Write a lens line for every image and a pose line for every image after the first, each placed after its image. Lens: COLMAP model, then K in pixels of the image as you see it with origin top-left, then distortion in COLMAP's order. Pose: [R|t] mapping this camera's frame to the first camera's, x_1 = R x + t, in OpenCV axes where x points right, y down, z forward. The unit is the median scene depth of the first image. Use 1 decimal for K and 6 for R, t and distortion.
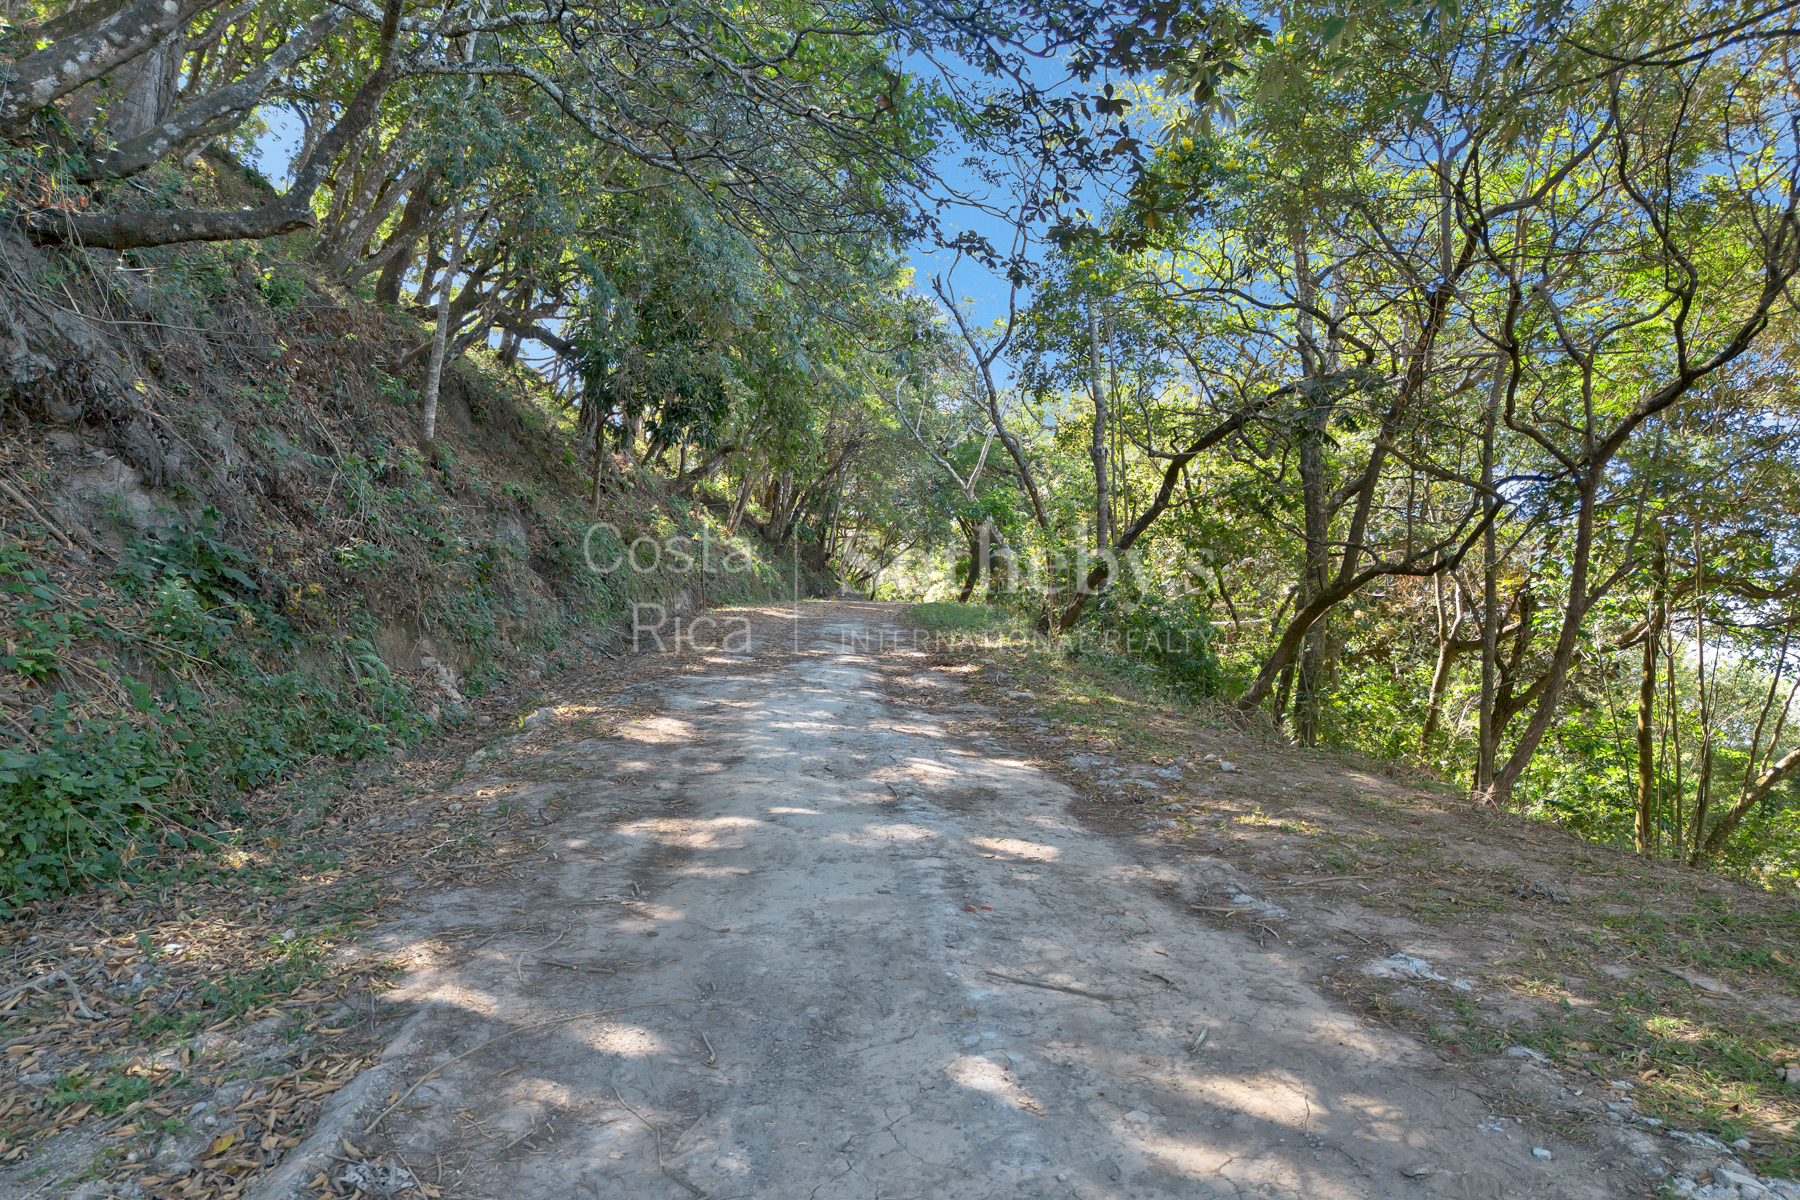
lens RADIAL K [[1255.8, 0, 901.2], [0, 1255.8, 599.7], [0, 0, 1]] dist [0.054448, -0.045687]
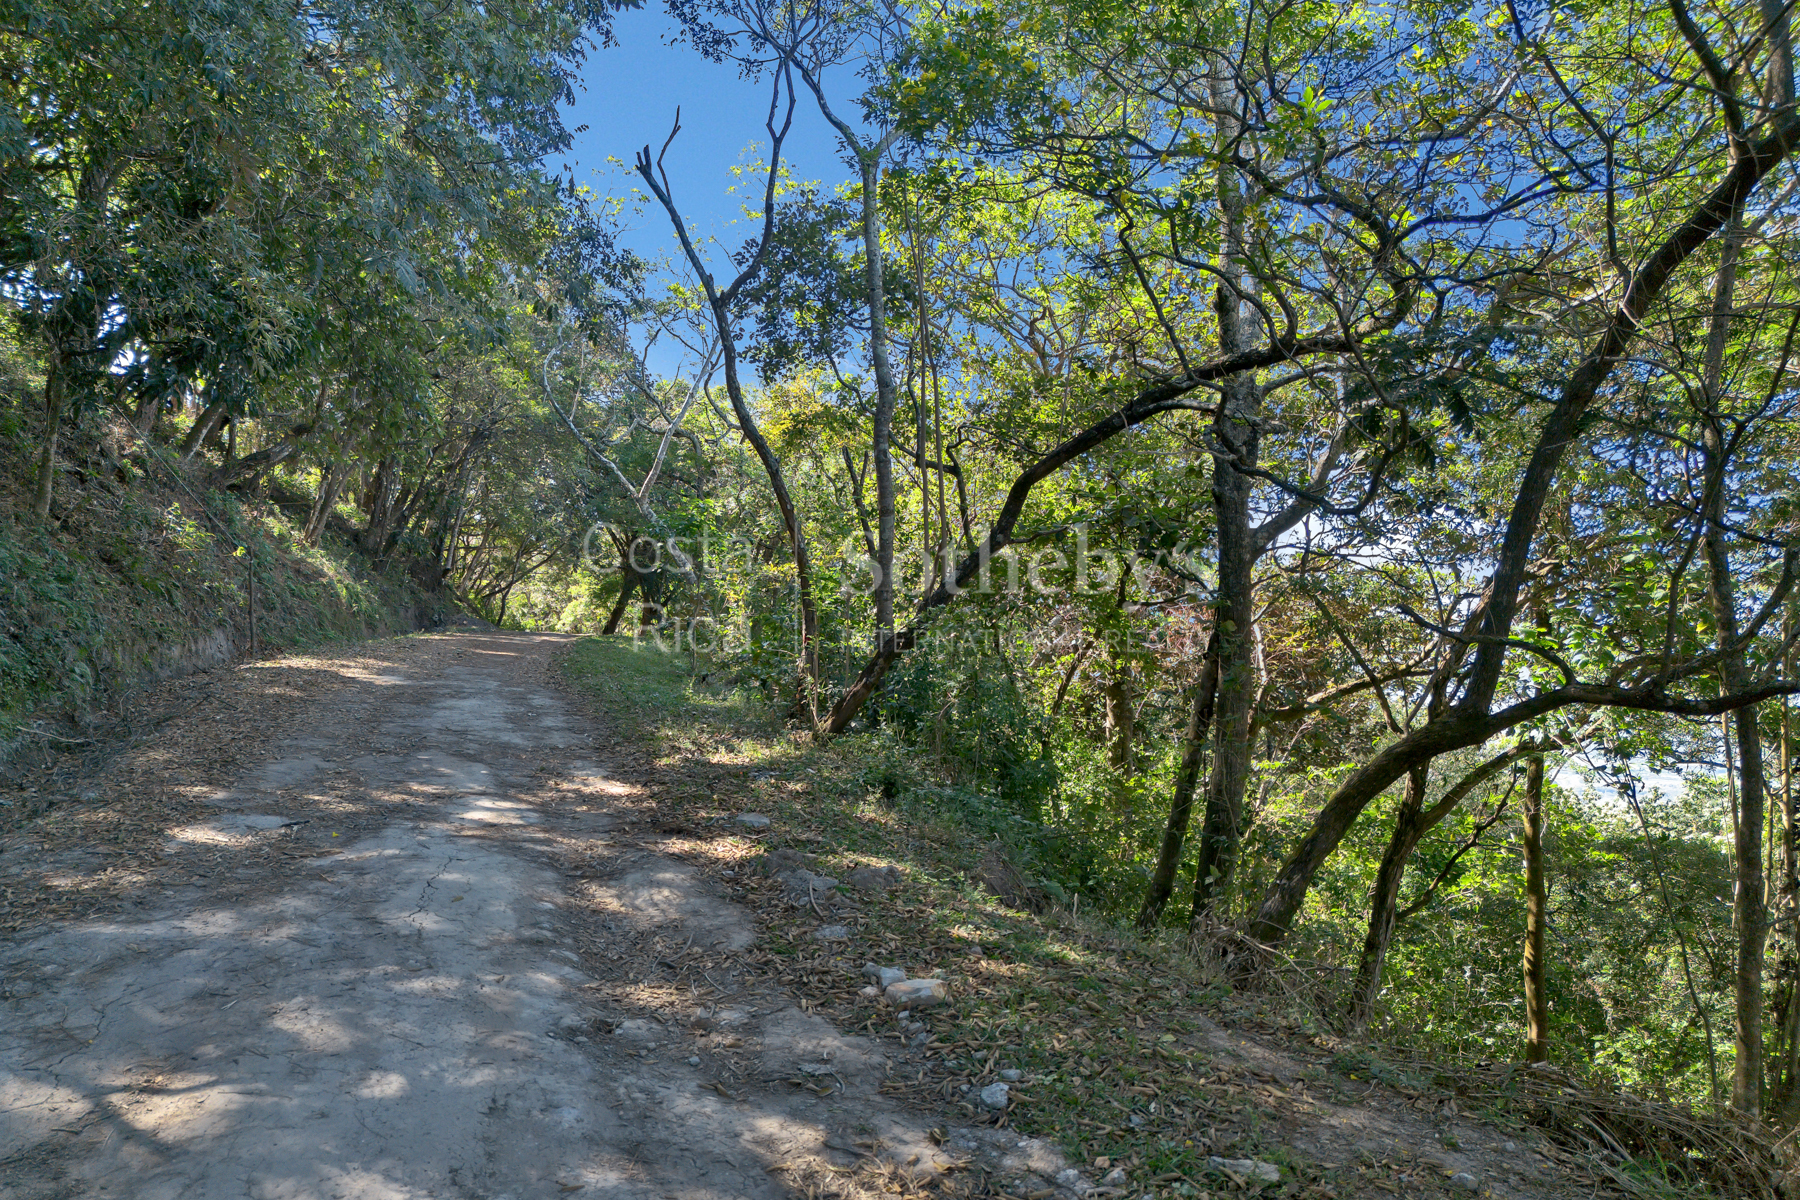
lens RADIAL K [[1255.8, 0, 892.0], [0, 1255.8, 599.2], [0, 0, 1]] dist [0.054448, -0.045687]
pose [[0.960429, 0.015642, 0.278084, -0.010296], [-0.013364, 0.999860, -0.010087, -0.015416], [-0.278203, 0.005971, 0.960504, 0.168245]]
